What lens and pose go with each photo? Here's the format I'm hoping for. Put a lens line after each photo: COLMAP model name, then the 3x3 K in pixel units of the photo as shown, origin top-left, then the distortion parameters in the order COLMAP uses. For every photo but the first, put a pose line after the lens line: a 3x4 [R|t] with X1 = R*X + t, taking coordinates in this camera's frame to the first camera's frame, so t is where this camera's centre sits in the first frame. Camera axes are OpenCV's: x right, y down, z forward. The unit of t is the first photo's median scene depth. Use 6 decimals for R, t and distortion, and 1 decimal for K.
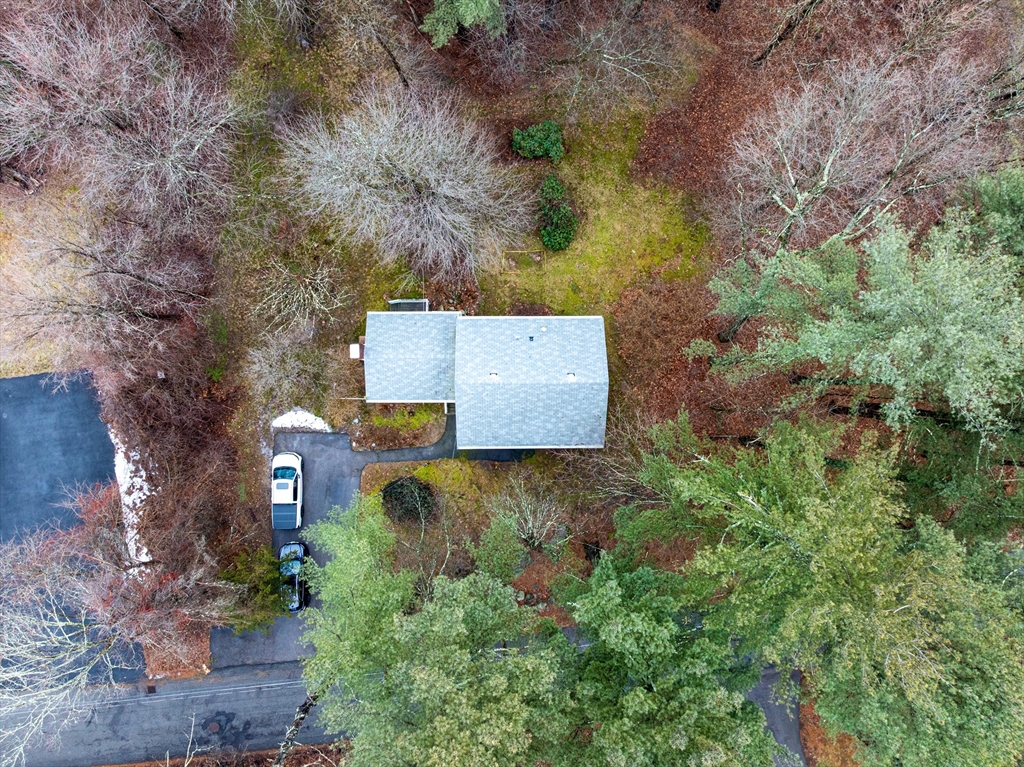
lens RADIAL K [[714.1, 0, 512.5], [0, 714.1, 380.2], [0, 0, 1]] dist [-0.035489, 0.000761]
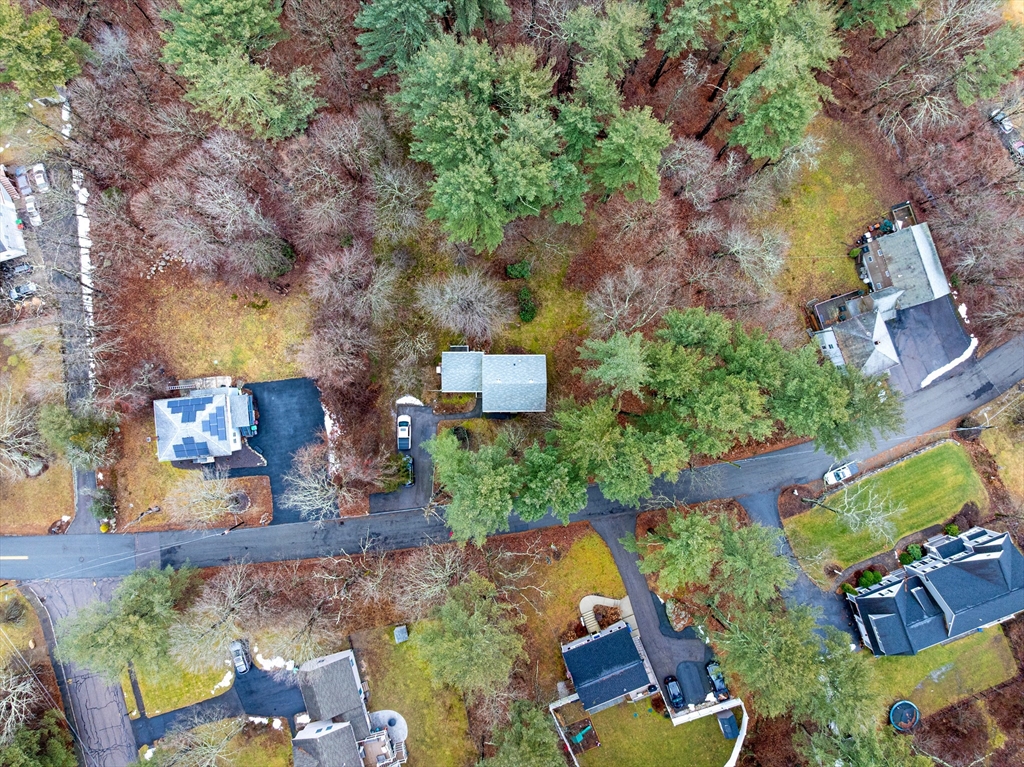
lens RADIAL K [[714.1, 0, 510.8], [0, 714.1, 387.0], [0, 0, 1]] dist [-0.035489, 0.000761]
pose [[0.999999, 0.001322, 0.000811, 0.011105], [-0.001331, 0.999933, 0.011539, -0.010929], [-0.000796, -0.011540, 0.999933, -1.211801]]
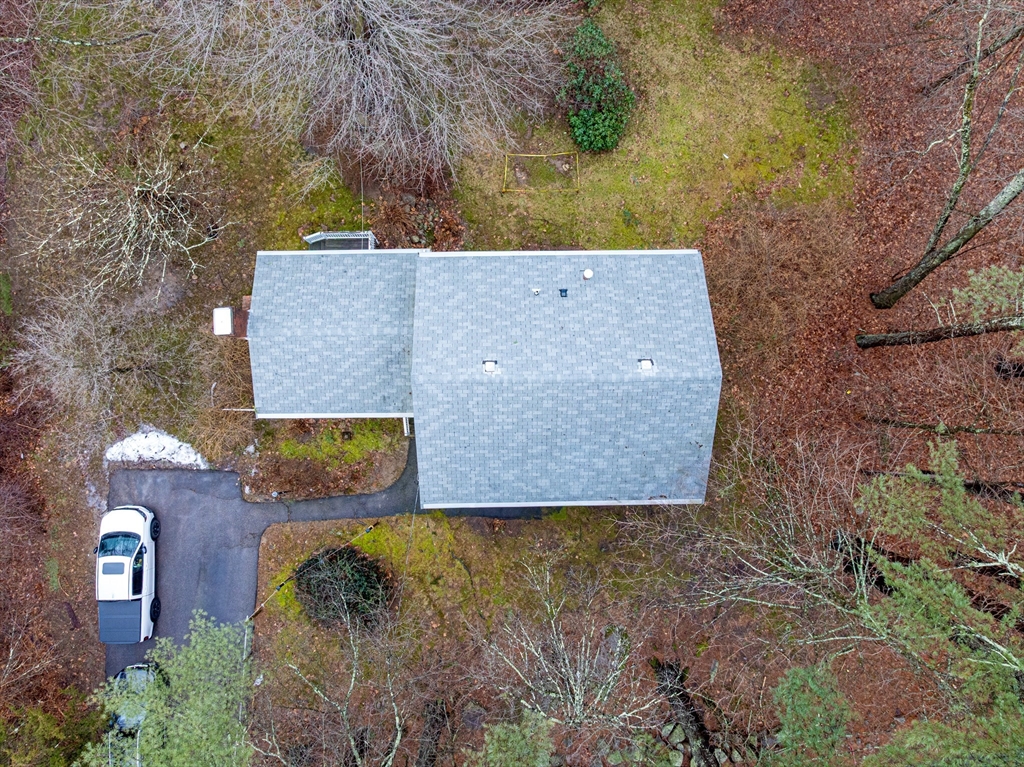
lens RADIAL K [[714.1, 0, 513.0], [0, 714.1, 380.8], [0, 0, 1]] dist [-0.035489, 0.000761]
pose [[0.999964, -0.008223, 0.001881, -0.010063], [0.008217, 0.999962, 0.003032, 0.002601], [-0.001906, -0.003017, 0.999994, 0.440313]]
